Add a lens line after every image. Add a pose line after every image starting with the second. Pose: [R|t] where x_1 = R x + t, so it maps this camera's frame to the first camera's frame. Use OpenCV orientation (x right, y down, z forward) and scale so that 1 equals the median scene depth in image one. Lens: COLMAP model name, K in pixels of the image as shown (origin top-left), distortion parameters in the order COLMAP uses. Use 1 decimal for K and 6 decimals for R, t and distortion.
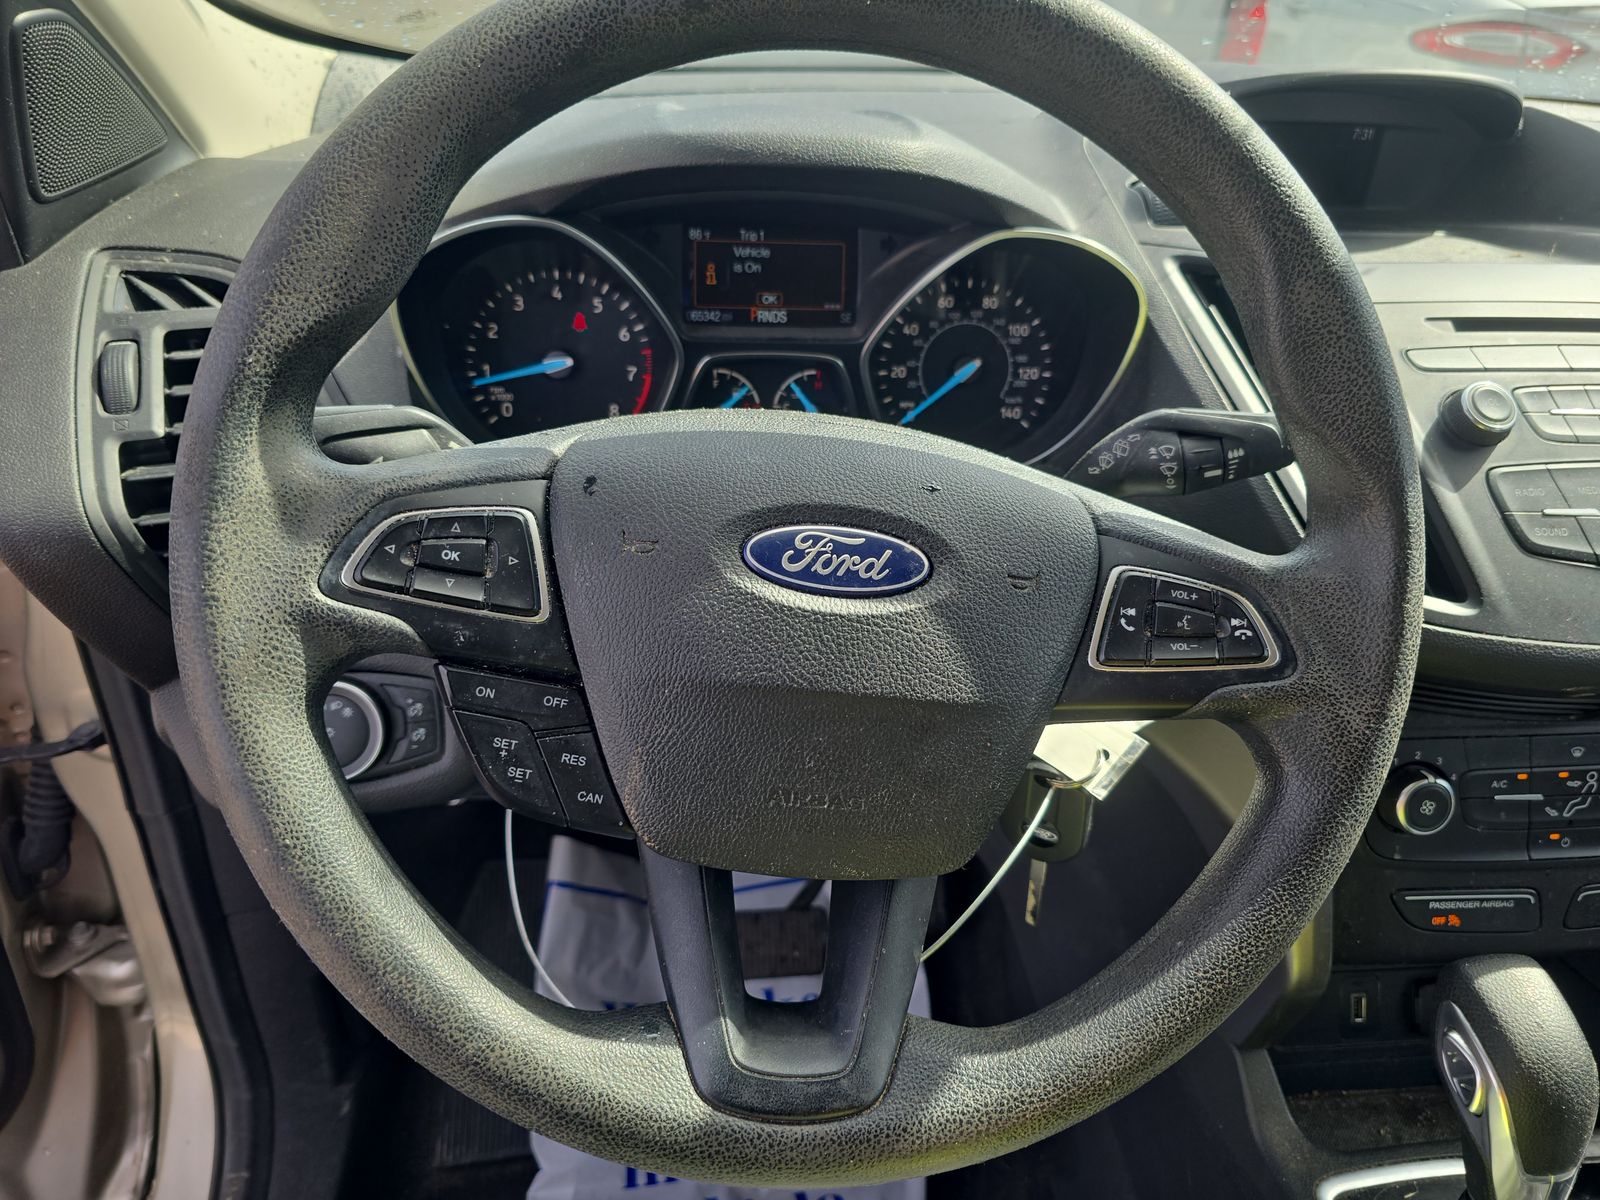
lens RADIAL K [[1078.8, 0, 798.0], [0, 1078.8, 584.7], [0, 0, 1]] dist [0.022888, -0.034513]
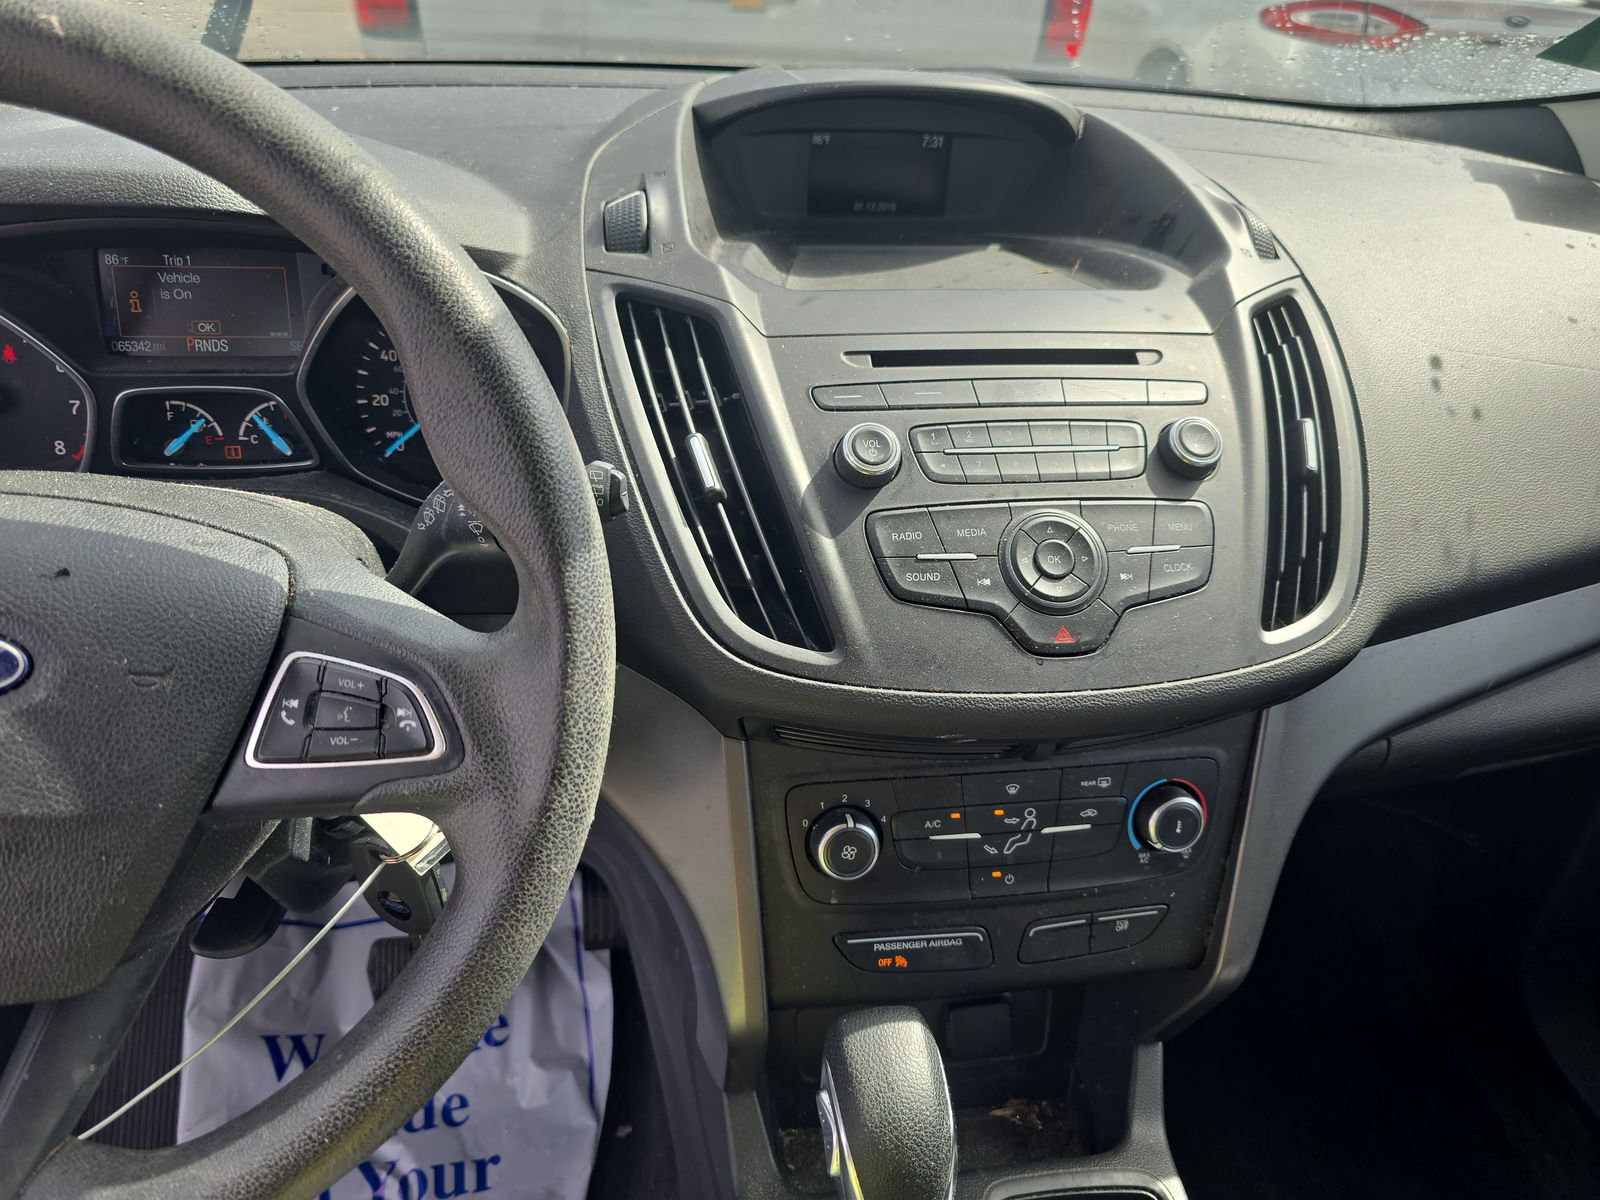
lens RADIAL K [[1078.8, 0, 763.0], [0, 1078.8, 589.0], [0, 0, 1]] dist [0.022888, -0.034513]
pose [[0.997679, -0.022122, 0.064401, 0.439197], [0.020463, 0.999445, 0.026300, -0.059977], [-0.064947, -0.024921, 0.997577, 0.032586]]
